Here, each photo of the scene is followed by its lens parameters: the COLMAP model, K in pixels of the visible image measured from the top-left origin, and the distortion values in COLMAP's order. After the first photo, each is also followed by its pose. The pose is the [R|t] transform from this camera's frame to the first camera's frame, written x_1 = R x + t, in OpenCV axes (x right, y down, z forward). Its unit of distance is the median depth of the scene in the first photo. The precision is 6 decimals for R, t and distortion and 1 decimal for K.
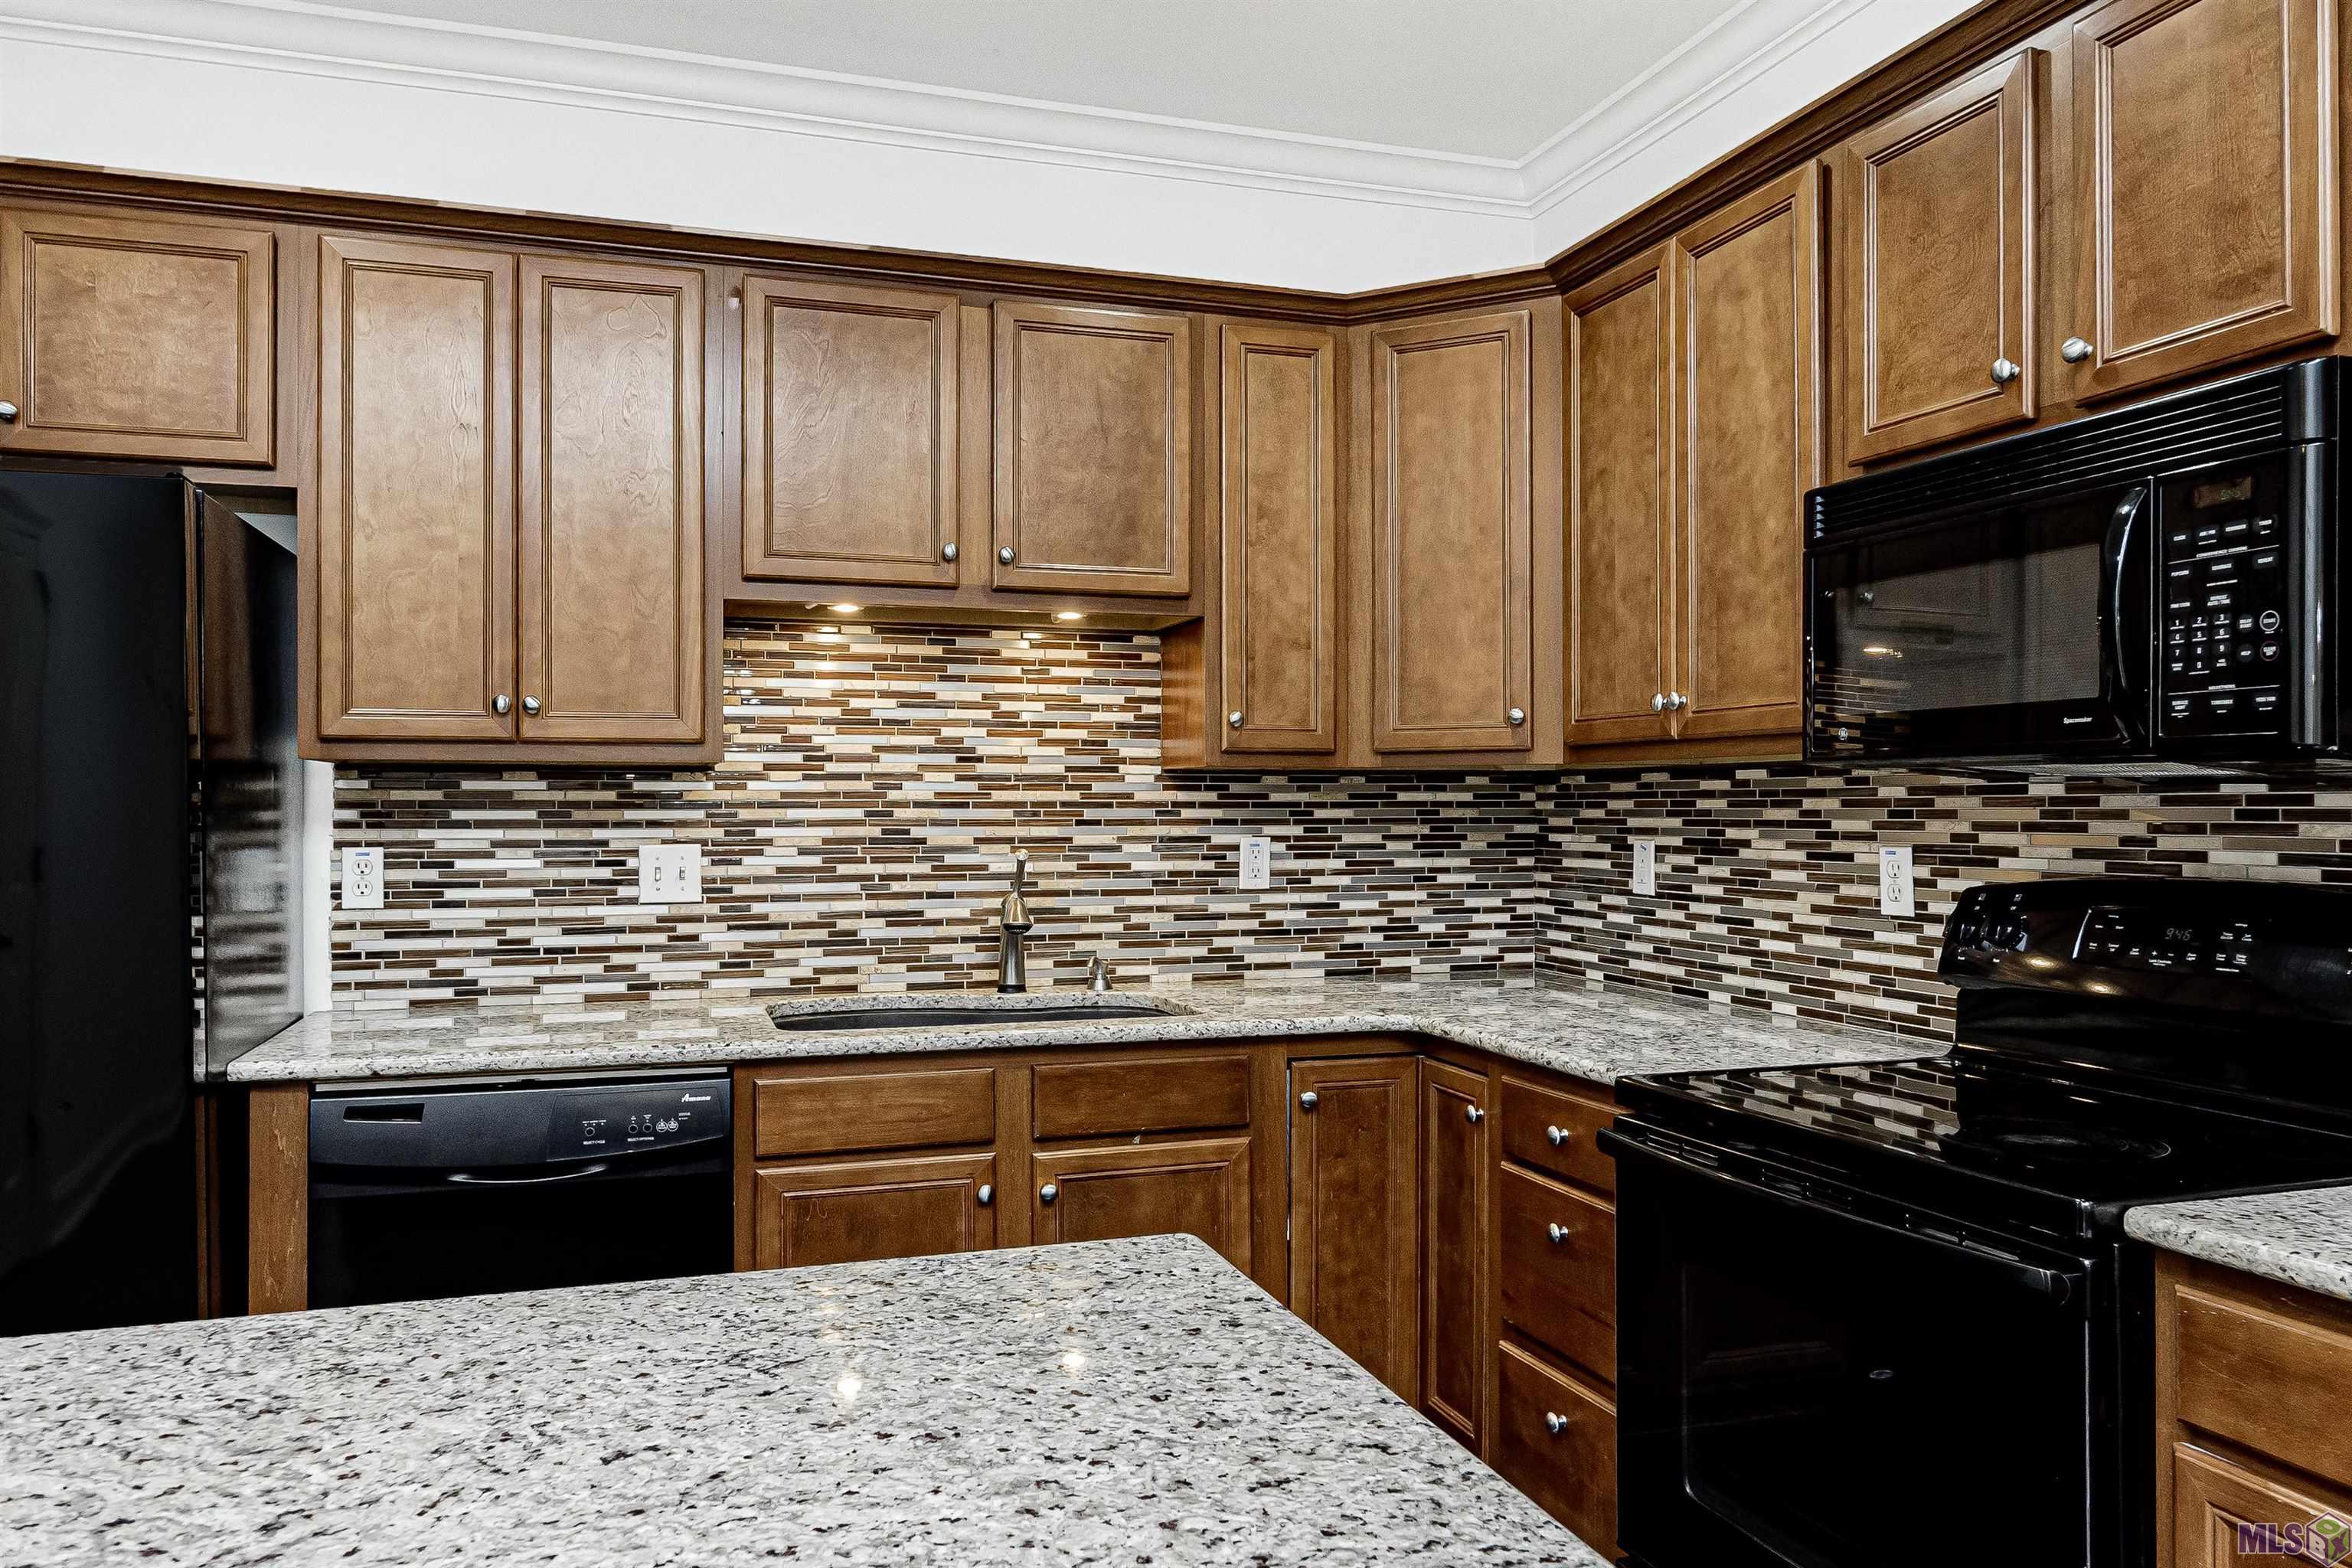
lens RADIAL K [[1619.9, 0, 1168.7], [0, 1619.9, 789.9], [0, 0, 1]] dist [-0.000542, -0.006087]
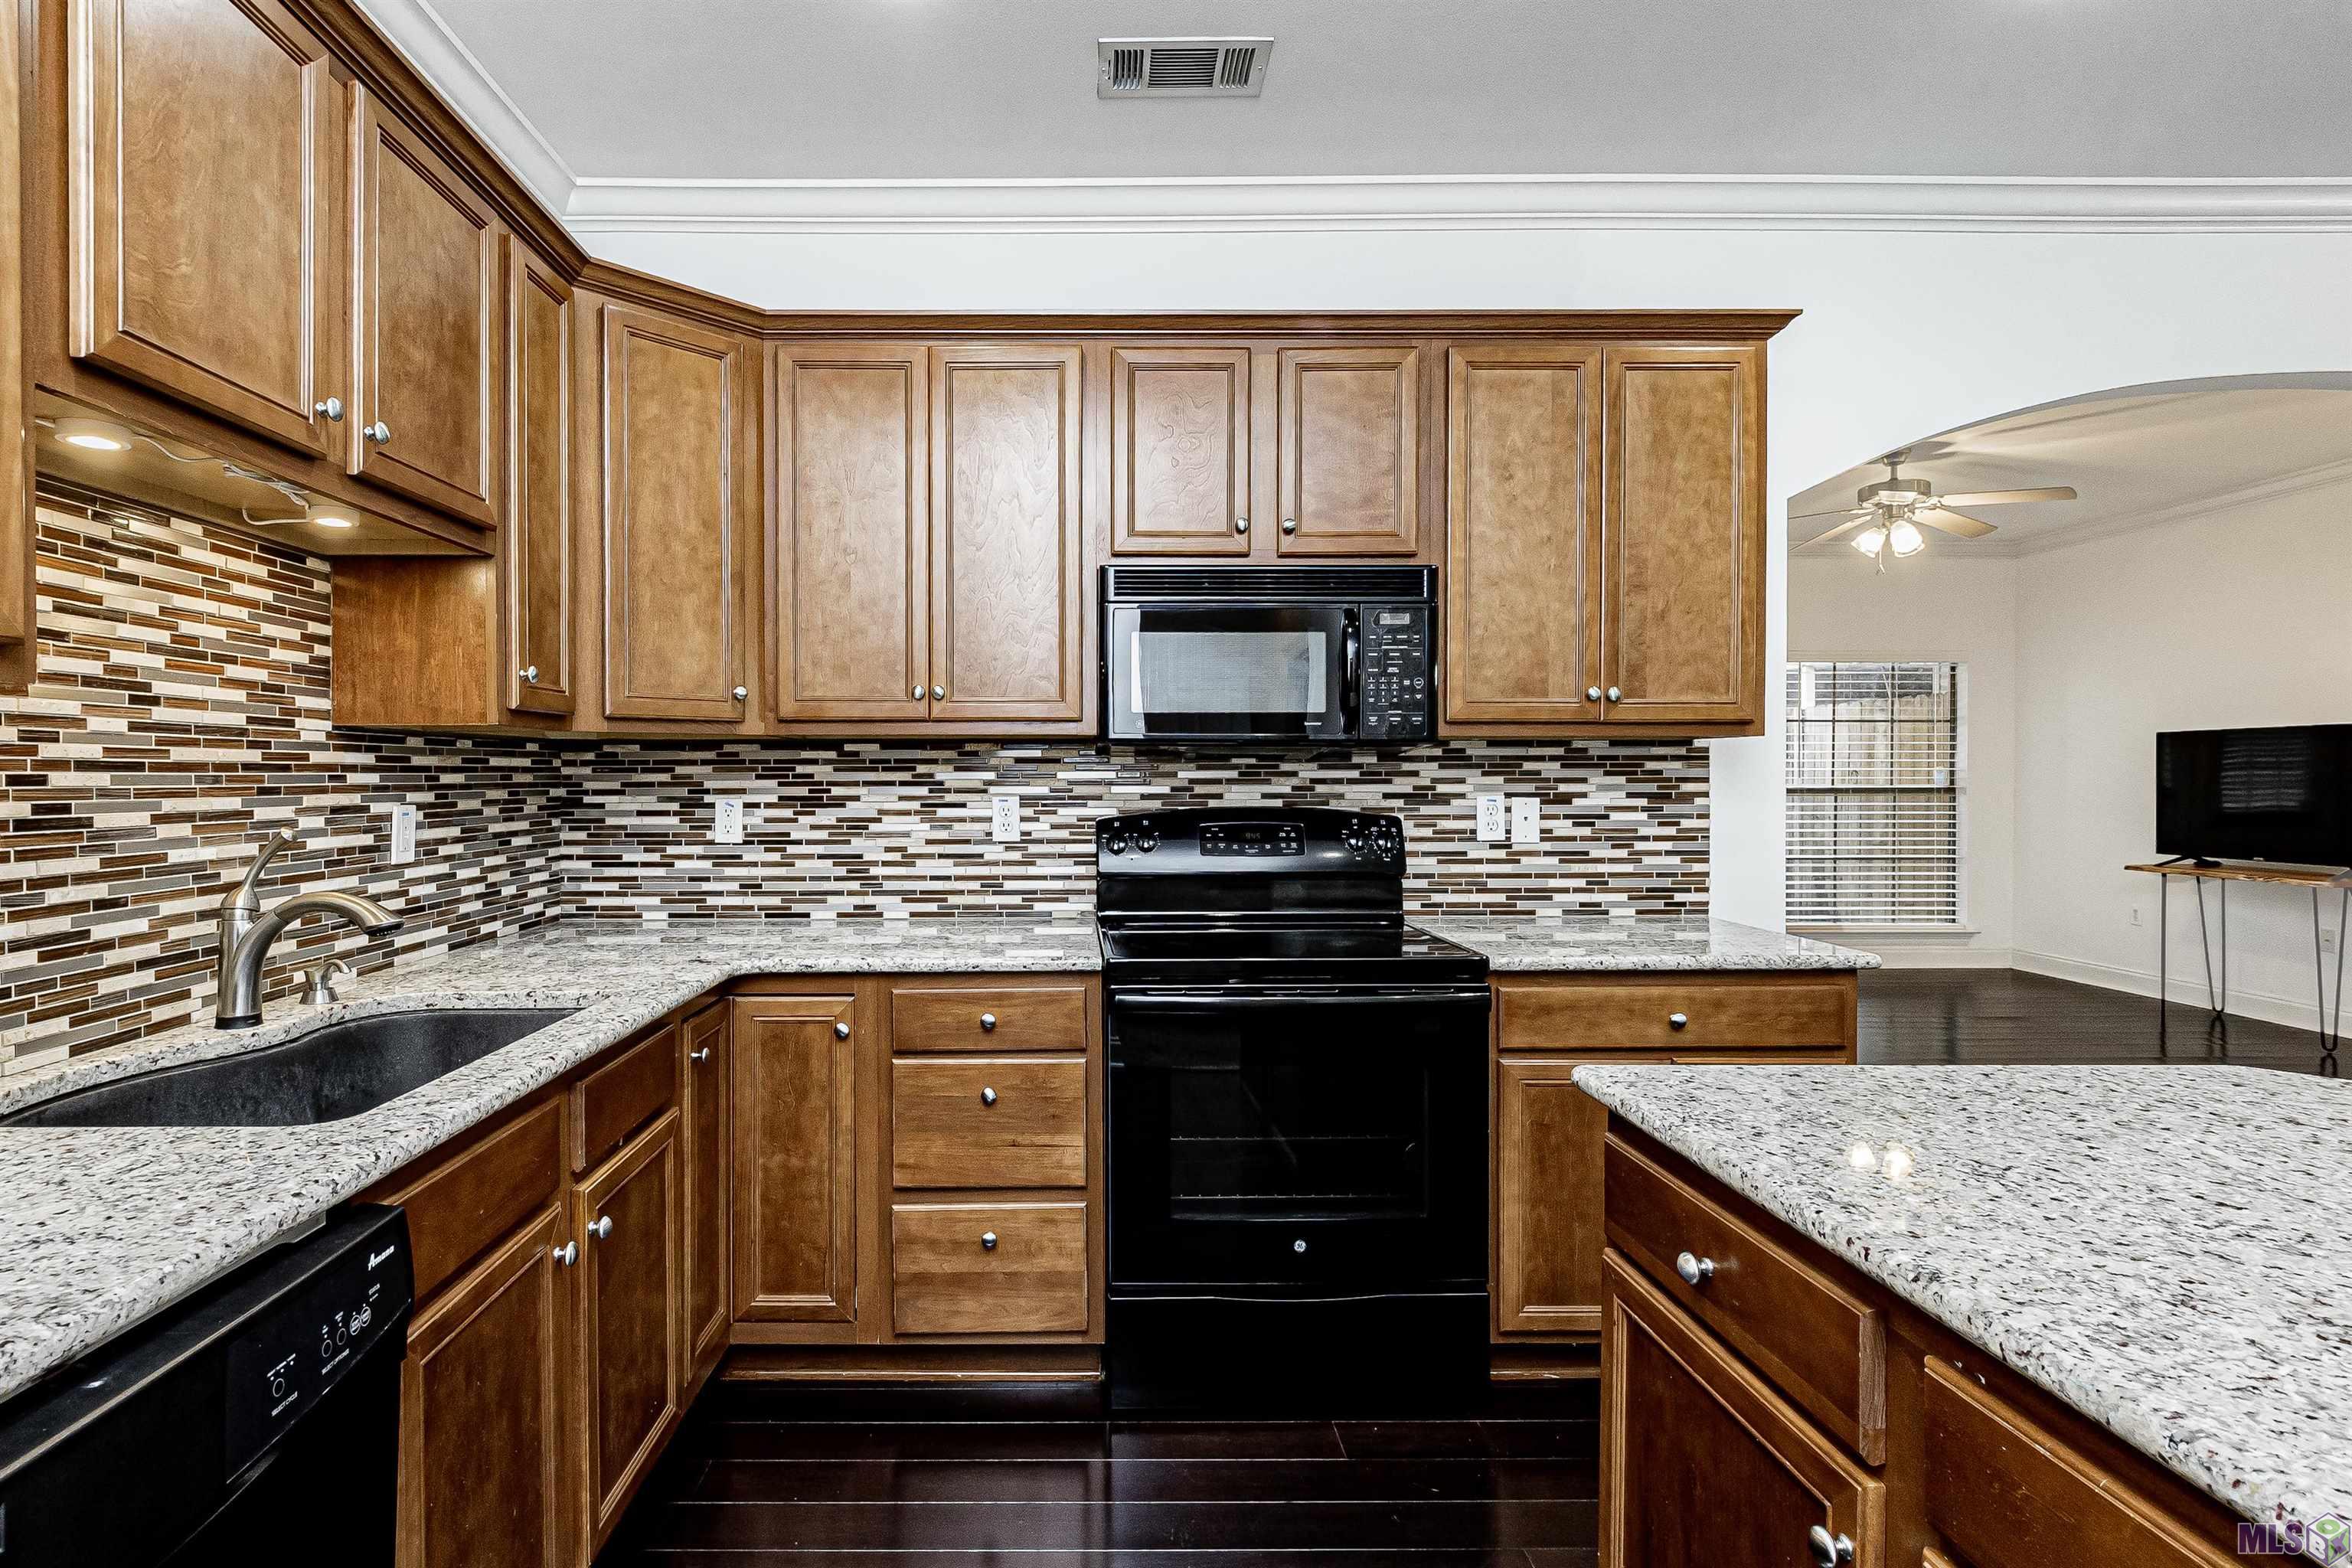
lens RADIAL K [[1158.9, 0, 1101.1], [0, 1158.9, 786.7], [0, 0, 1]] dist [-0.008967, 0.002463]
pose [[0.304077, -0.010783, 0.952586, -0.484874], [-0.007184, 0.999882, 0.013611, 0.008393], [-0.952620, -0.010982, 0.303964, 0.492155]]
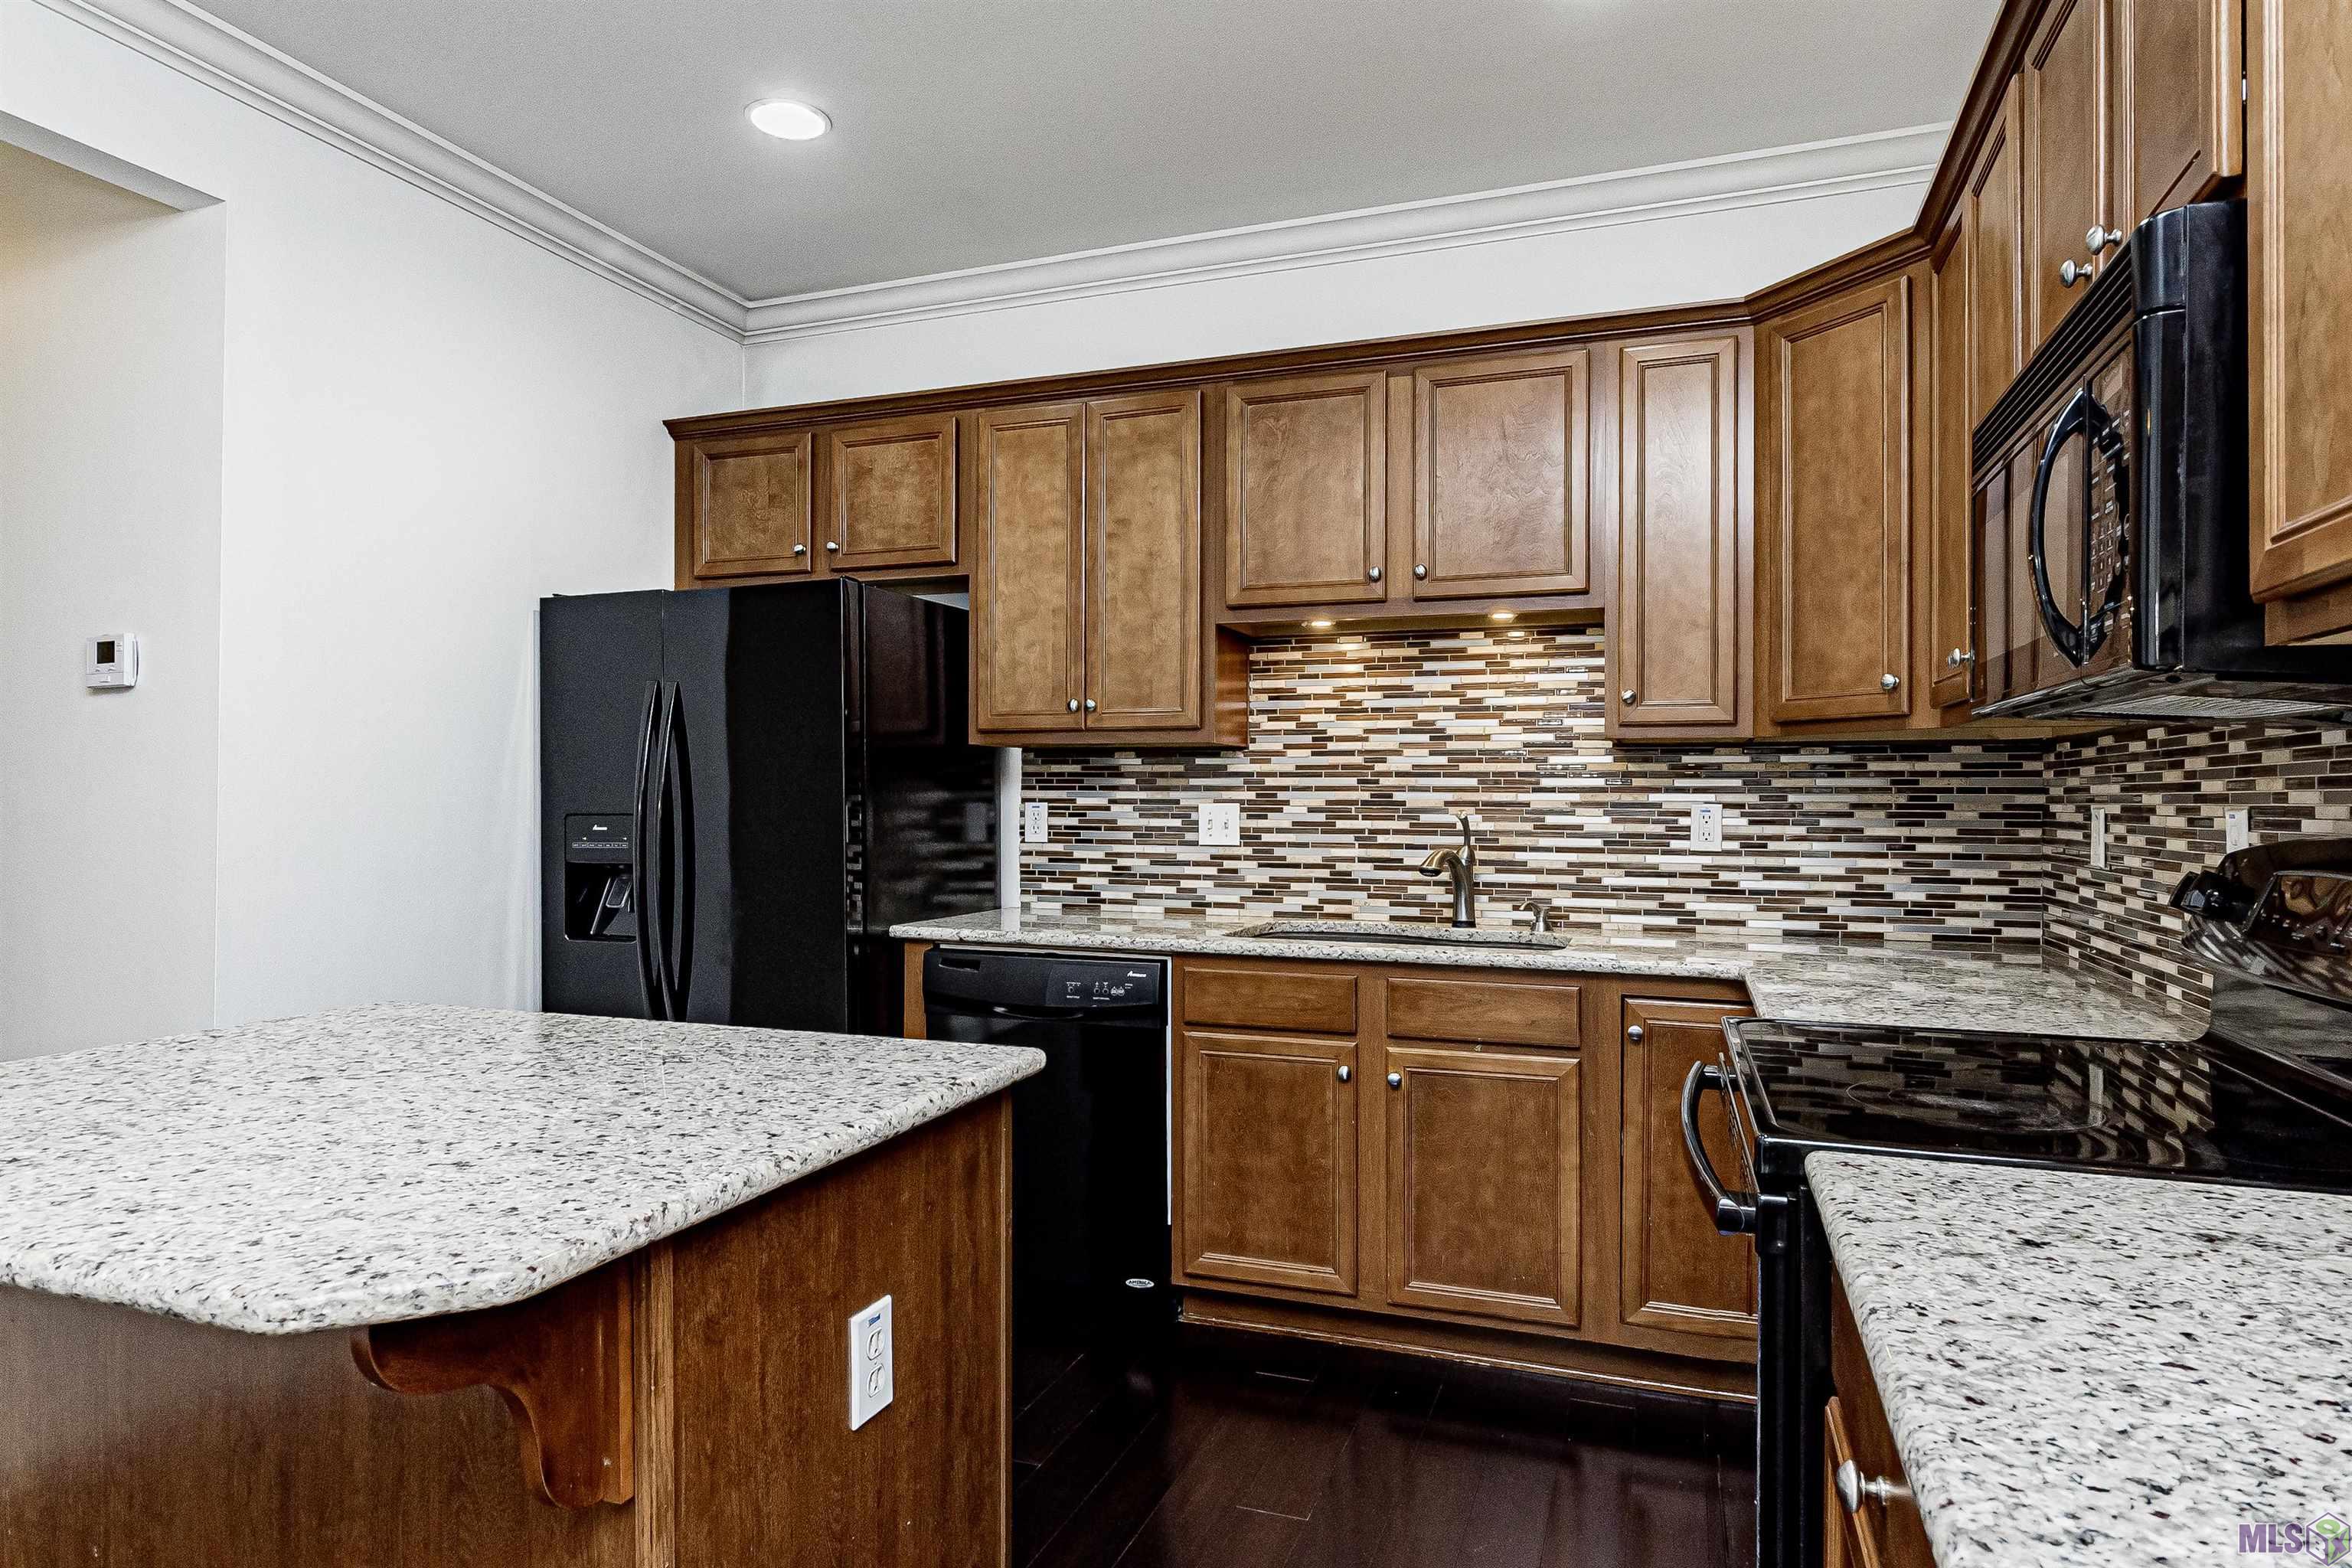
lens RADIAL K [[1368.7, 0, 1181.2], [0, 1368.7, 789.9], [0, 0, 1]] dist [-0.008814, -0.002756]
pose [[0.785488, 0.000820, -0.618877, 0.386277], [0.000836, 0.999997, 0.002386, 0.019012], [0.618877, -0.002392, 0.785485, 0.058226]]
